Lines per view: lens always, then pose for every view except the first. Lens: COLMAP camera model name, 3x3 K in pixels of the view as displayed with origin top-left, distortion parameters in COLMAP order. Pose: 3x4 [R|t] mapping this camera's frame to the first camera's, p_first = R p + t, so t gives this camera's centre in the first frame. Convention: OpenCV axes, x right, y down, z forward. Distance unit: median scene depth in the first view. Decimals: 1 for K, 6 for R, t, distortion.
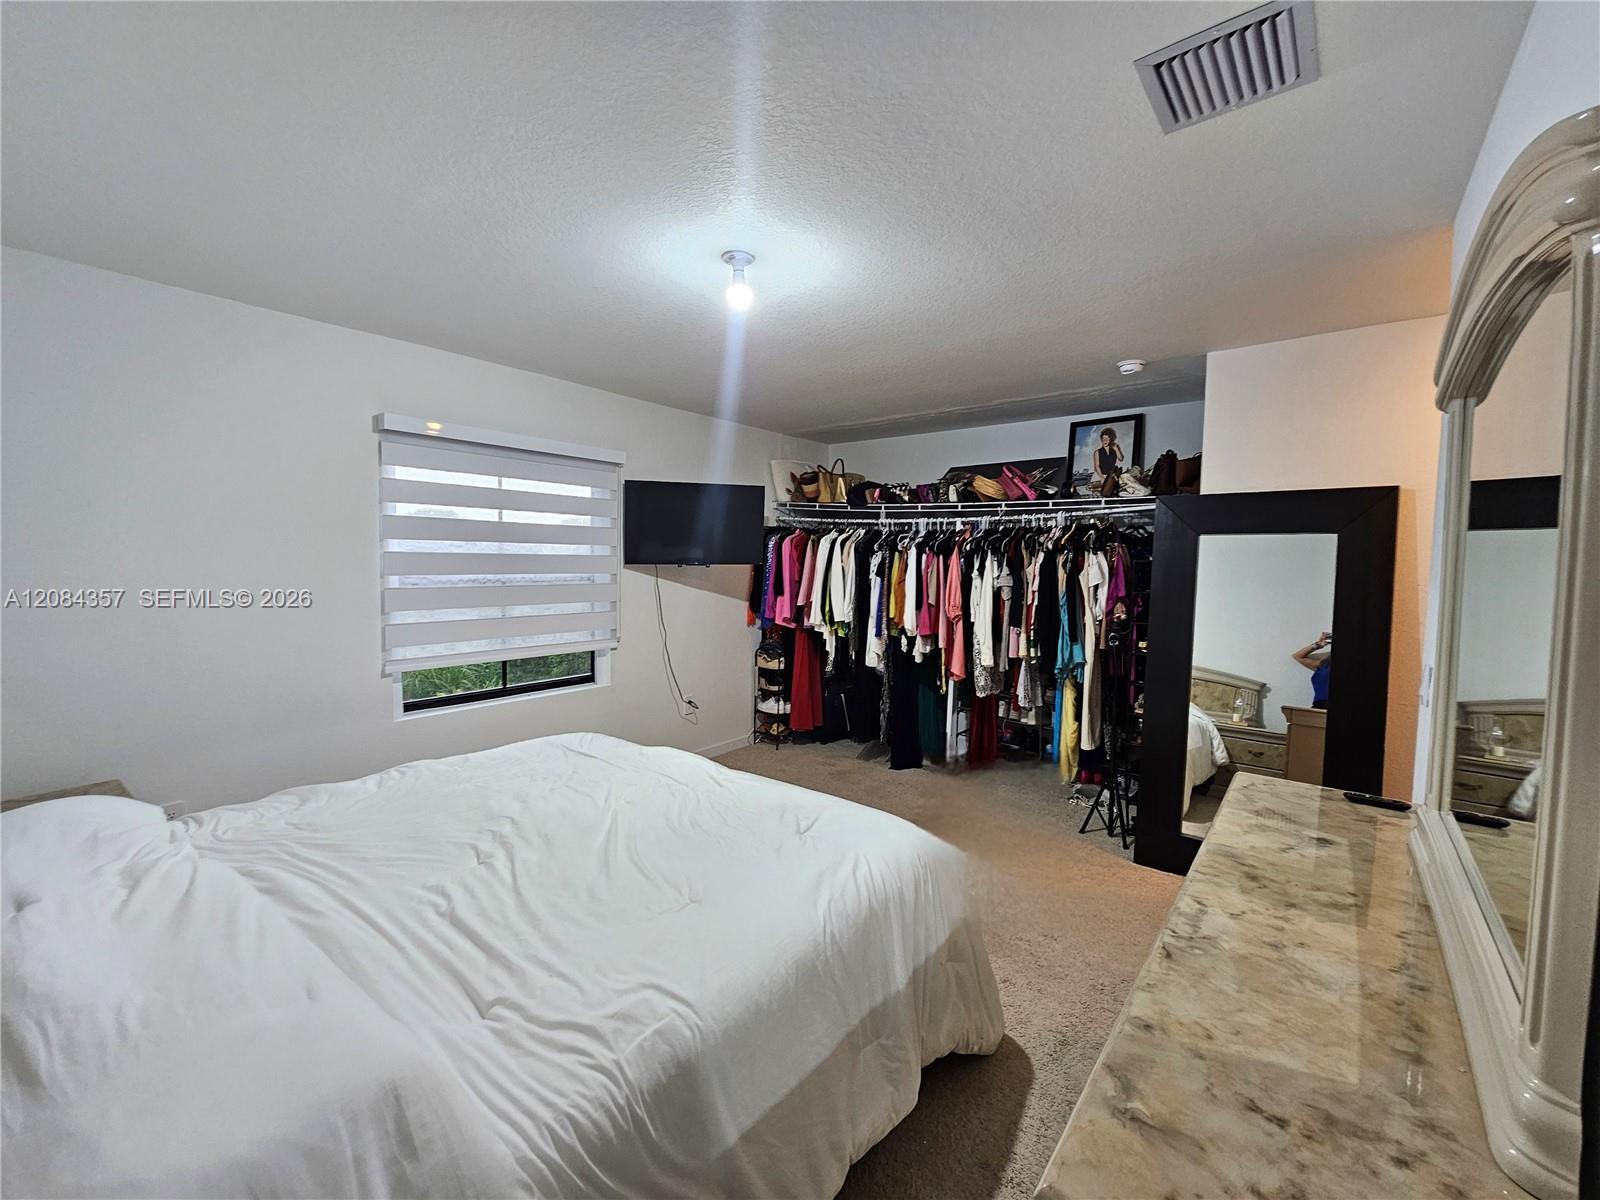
lens RADIAL K [[653.3, 0, 805.8], [0, 653.3, 595.3], [0, 0, 1]] dist [-0.000912, 0.000005]
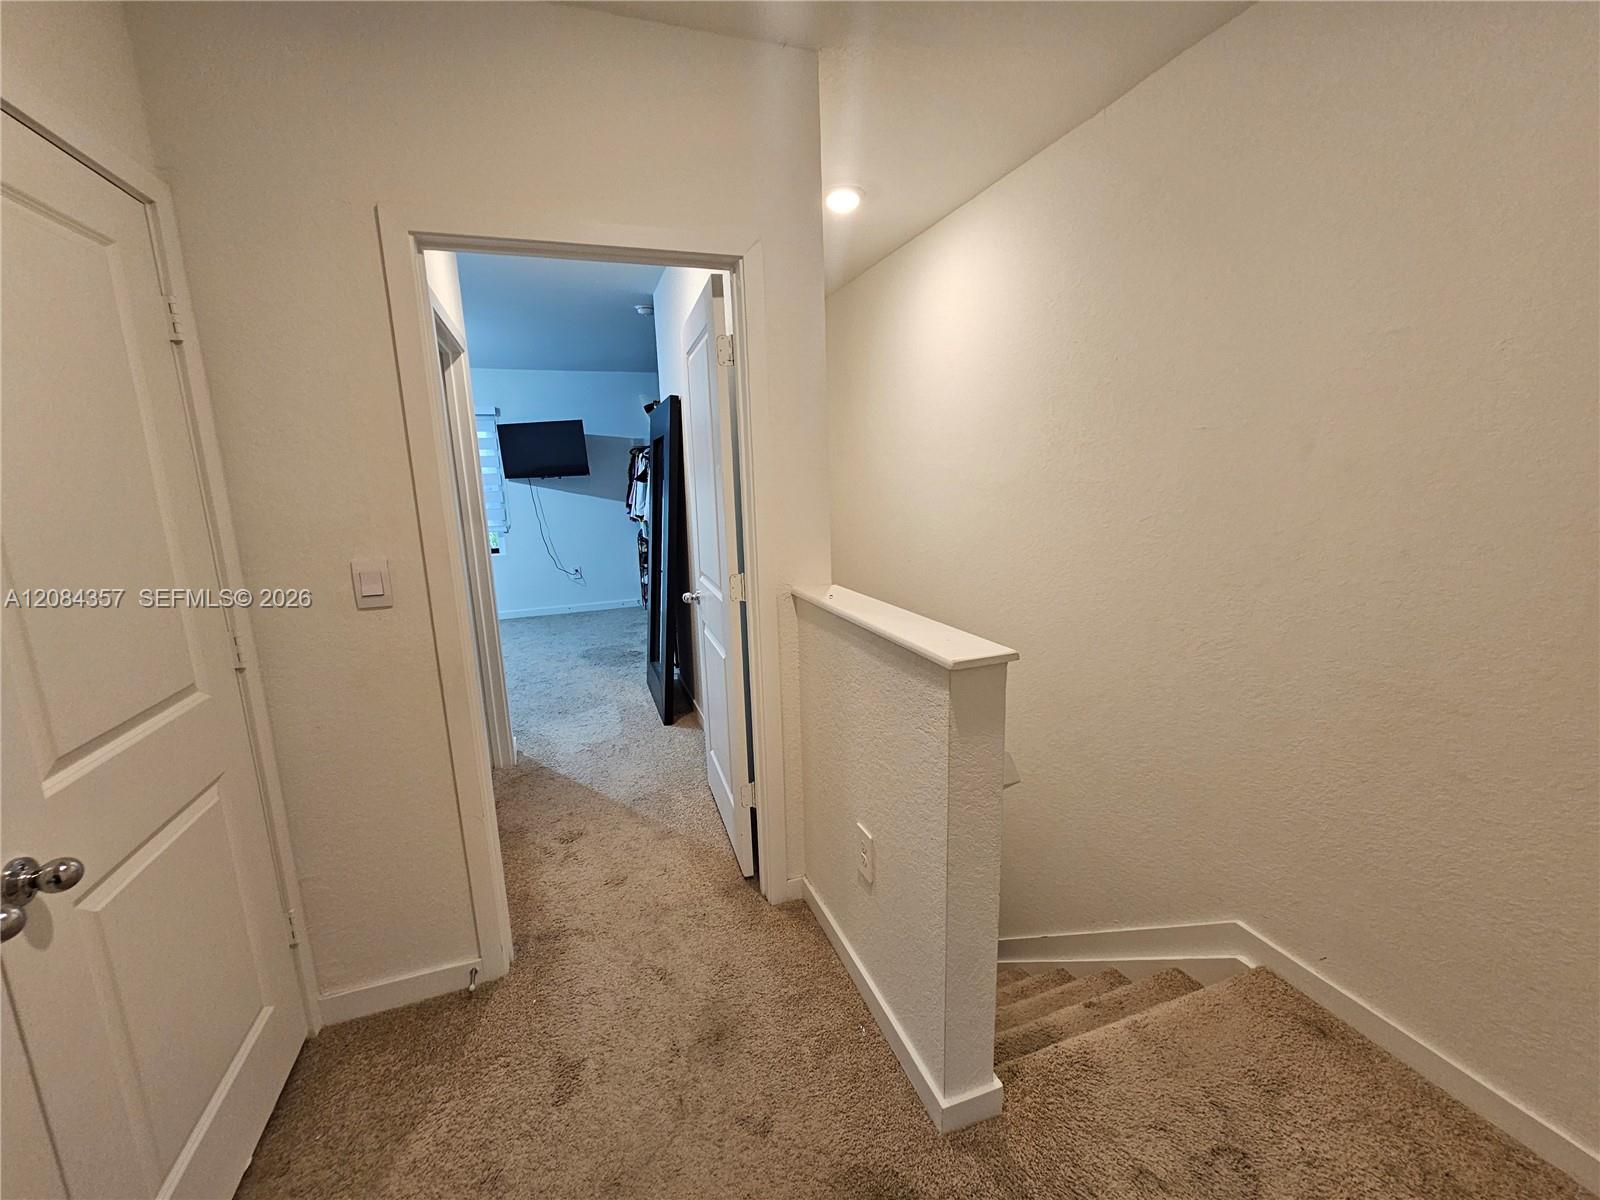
lens RADIAL K [[653.3, 0, 807.1], [0, 653.3, 595.1], [0, 0, 1]] dist [-0.000912, 0.000005]
pose [[0.852651, 0.051919, -0.519895, 3.049705], [0.018956, 0.991322, 0.130086, 0.106674], [0.522137, -0.120773, 0.844267, 0.016577]]
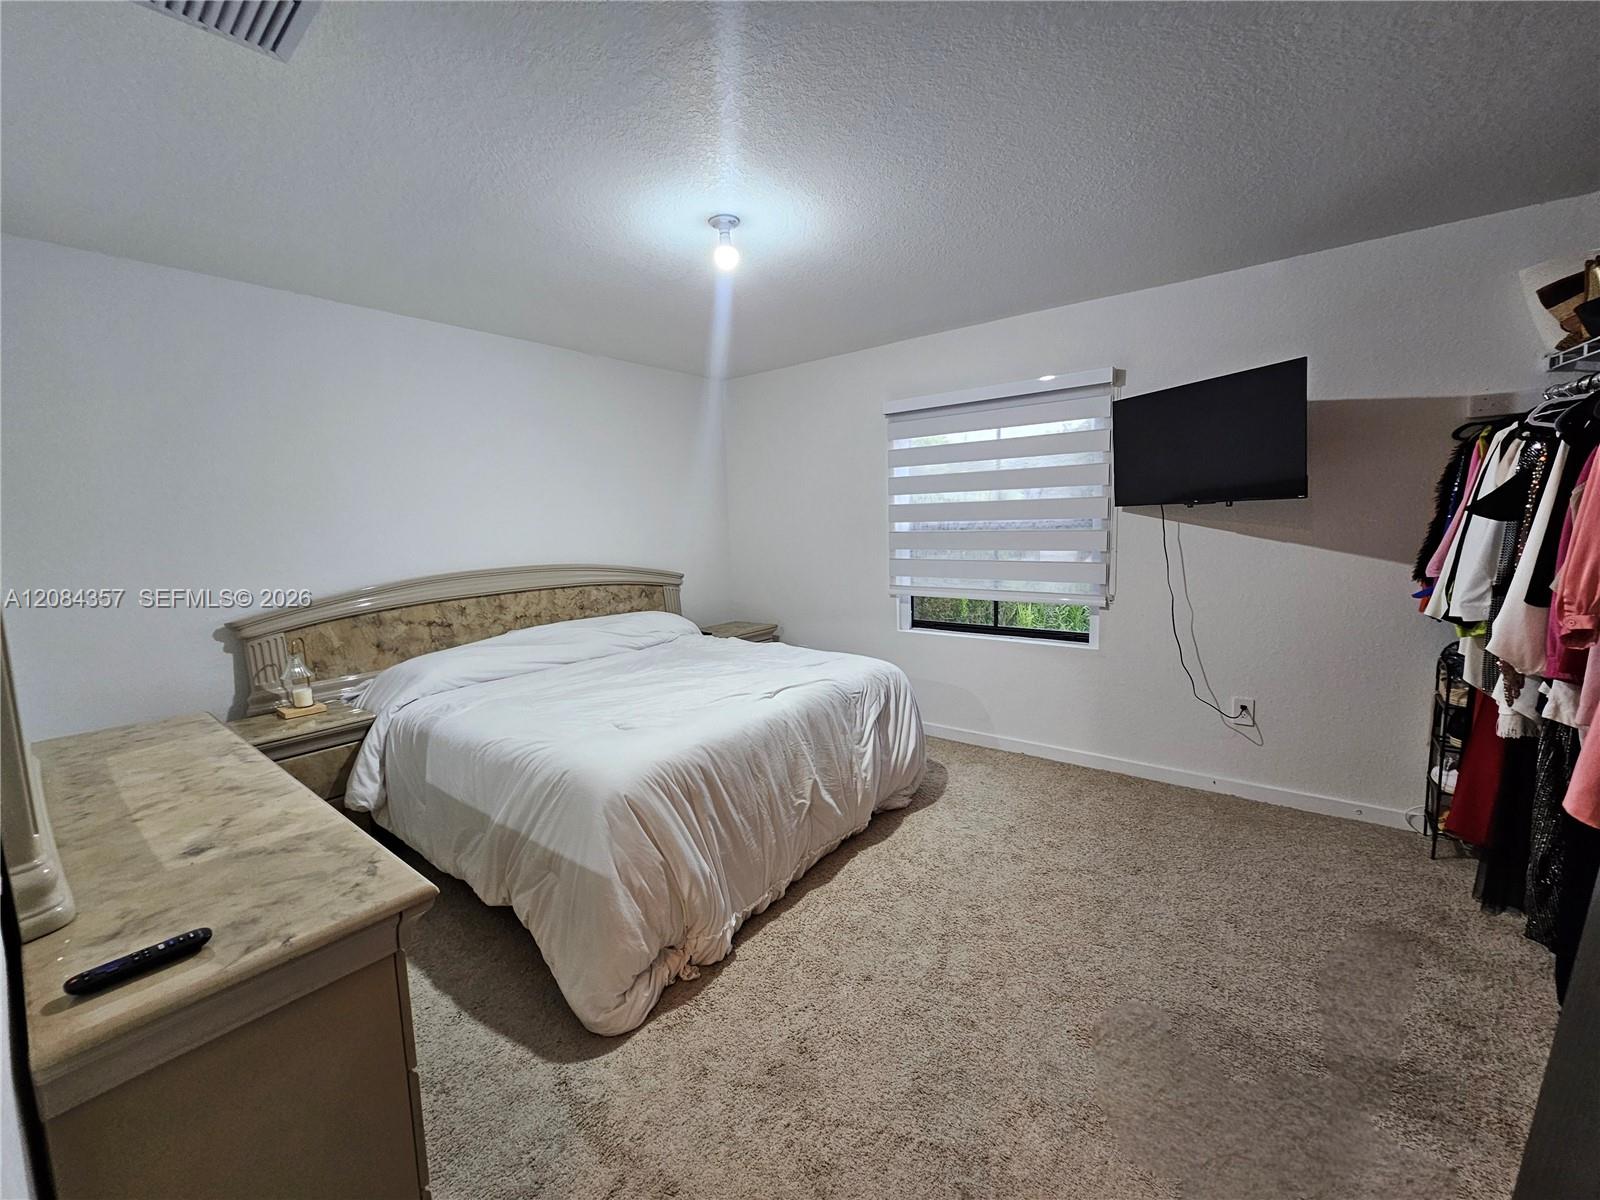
lens RADIAL K [[653.3, 0, 802.1], [0, 653.3, 593.6], [0, 0, 1]] dist [-0.000912, 0.000005]
pose [[0.000727, 0.095652, -0.995415, 1.399341], [-0.023798, 0.995135, 0.095607, -0.016937], [0.999717, 0.023619, 0.002999, 1.559436]]
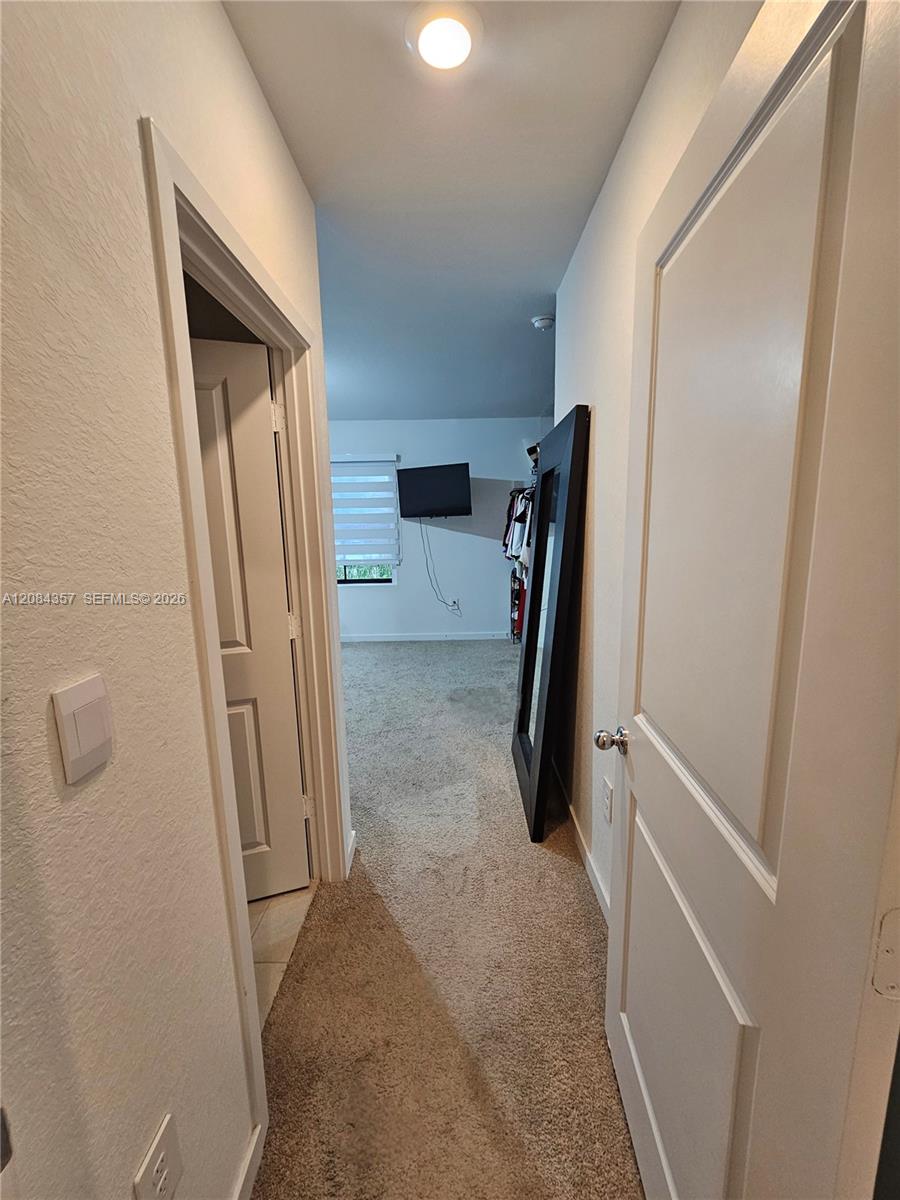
lens RADIAL K [[490.0, 0, 456.8], [0, 490.0, 605.3], [0, 0, 1]] dist [-0.000912, 0.000005]
pose [[0.616031, 0.107514, -0.780350, 2.278896], [-0.011178, 0.991735, 0.127814, 0.046801], [0.787643, -0.070015, 0.612141, 0.724699]]
